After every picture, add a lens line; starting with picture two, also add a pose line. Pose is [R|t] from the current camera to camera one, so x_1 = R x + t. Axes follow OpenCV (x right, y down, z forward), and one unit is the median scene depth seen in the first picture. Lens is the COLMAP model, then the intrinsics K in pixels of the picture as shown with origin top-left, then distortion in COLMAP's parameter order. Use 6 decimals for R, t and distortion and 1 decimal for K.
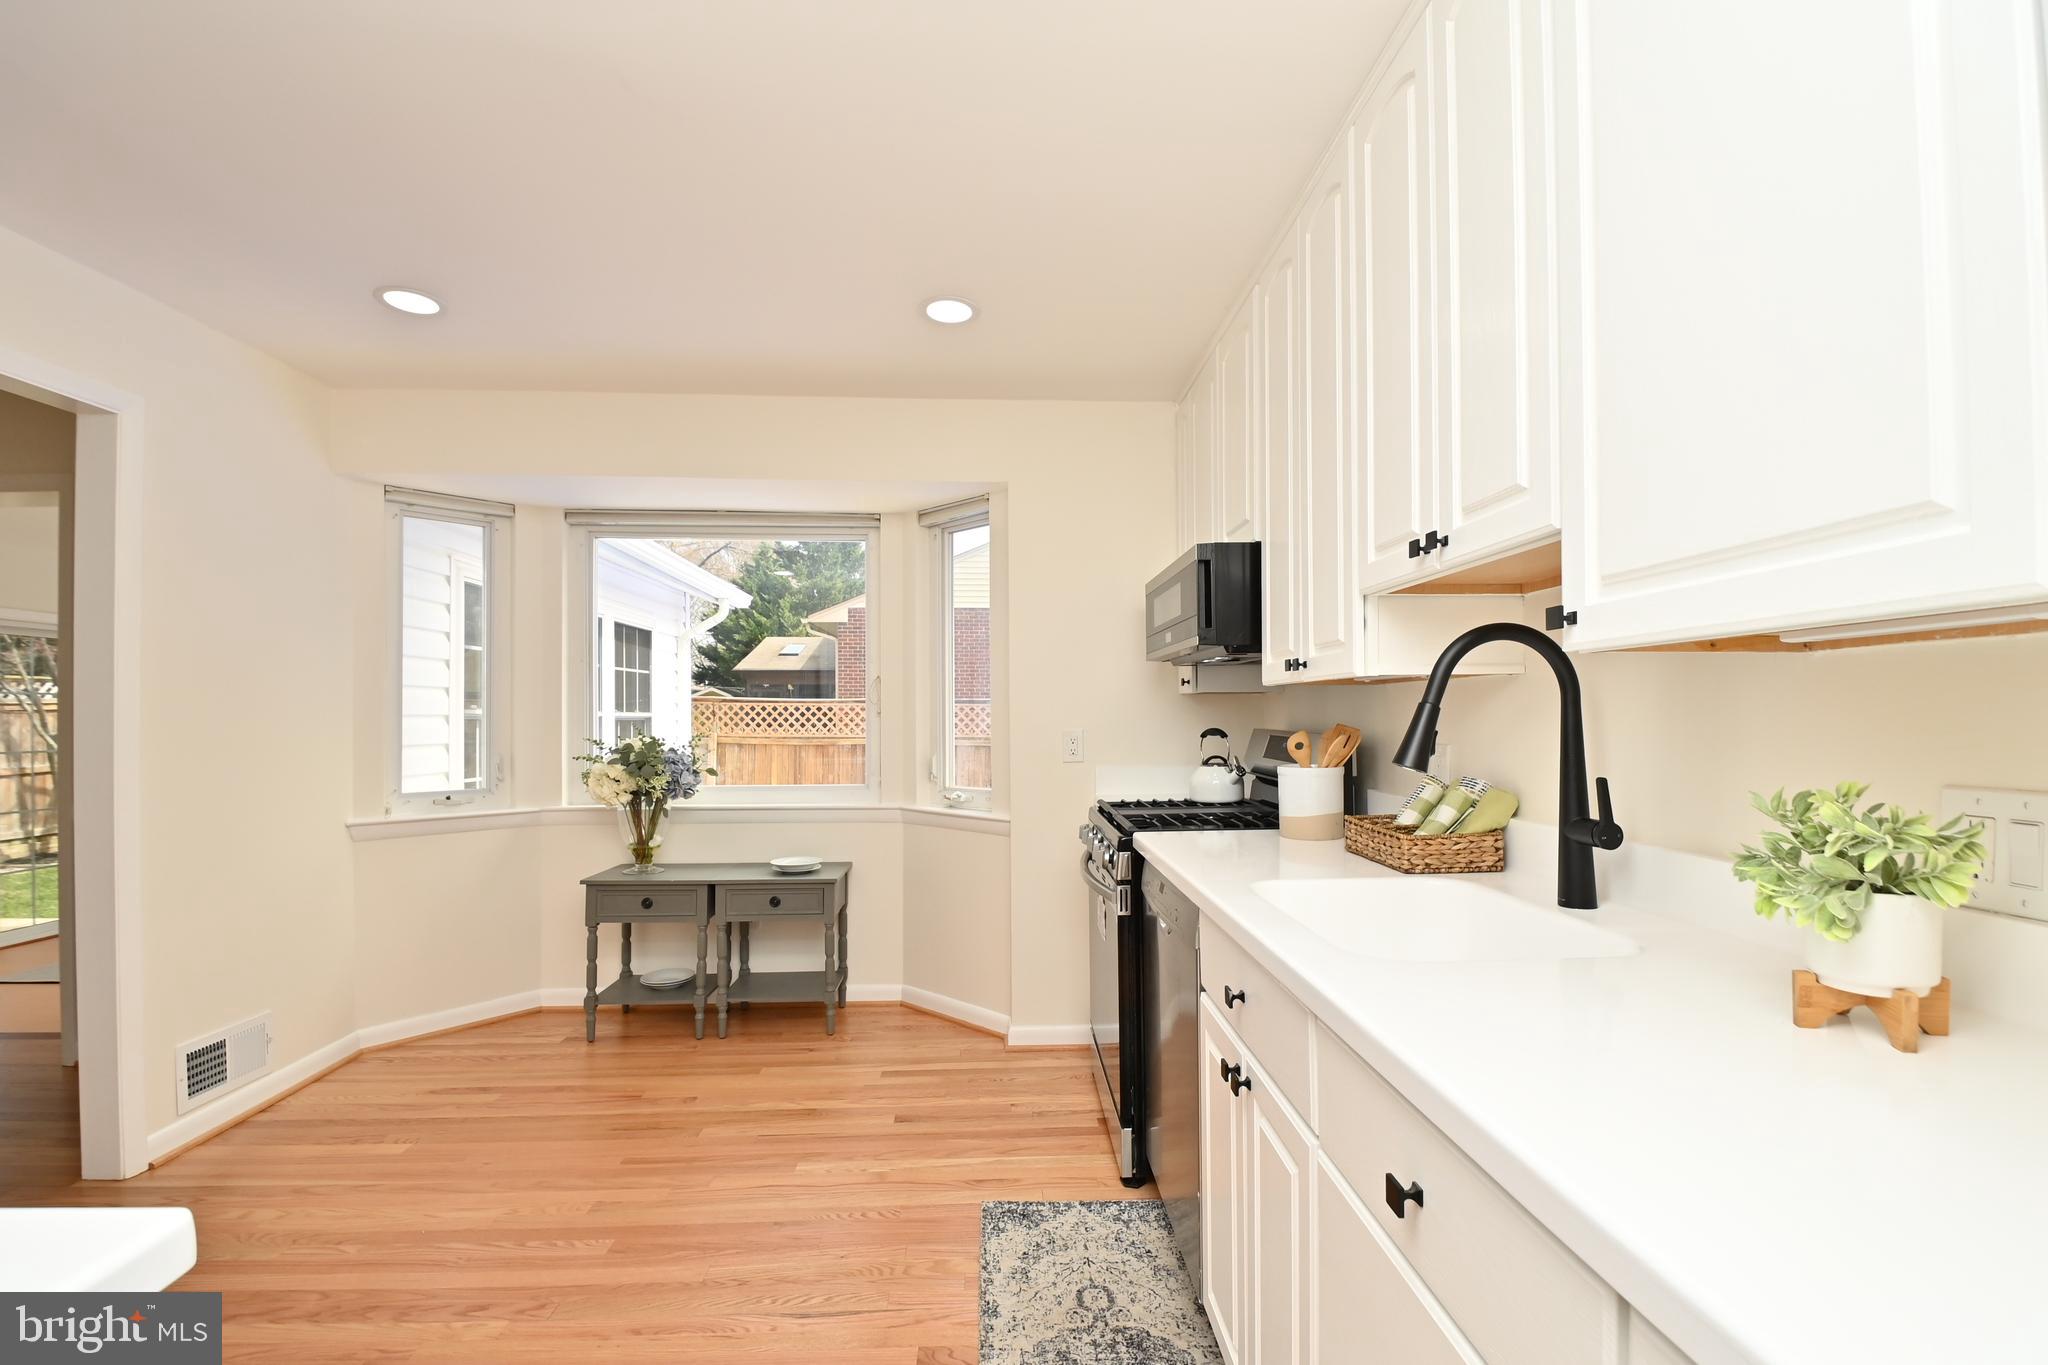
lens RADIAL K [[897.6, 0, 1042.9], [0, 897.6, 708.9], [0, 0, 1]] dist [0.019543, -0.025523]
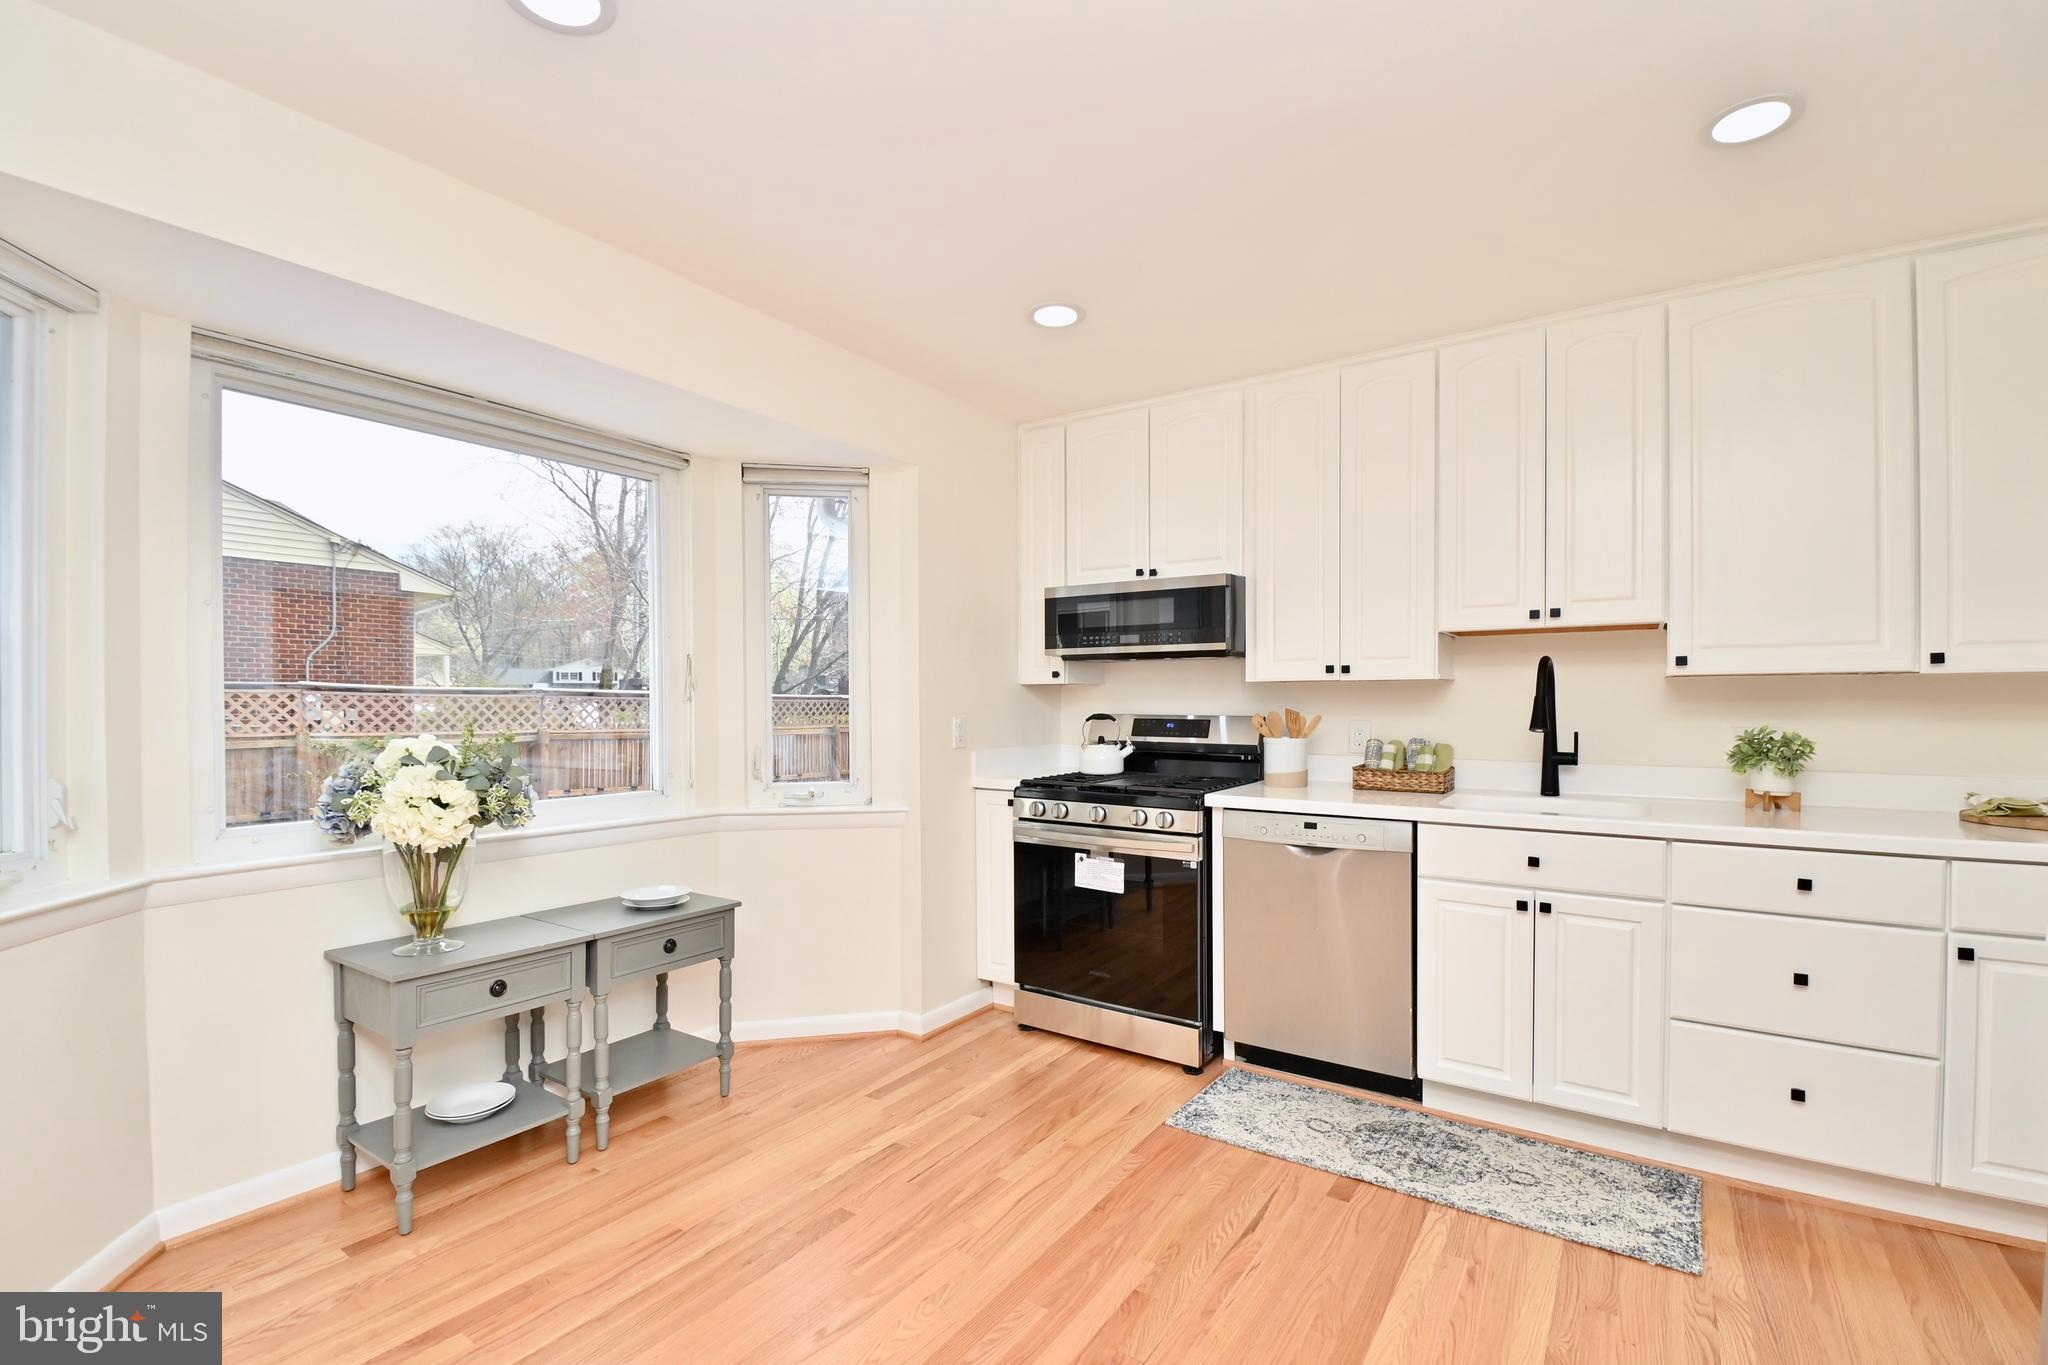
lens RADIAL K [[897.6, 0, 1042.9], [0, 897.6, 708.9], [0, 0, 1]] dist [0.019543, -0.025523]
pose [[0.600707, -0.003018, 0.799464, -0.995691], [-0.004435, 0.999965, 0.007108, 0.007966], [-0.799457, -0.007815, 0.600672, 0.397732]]
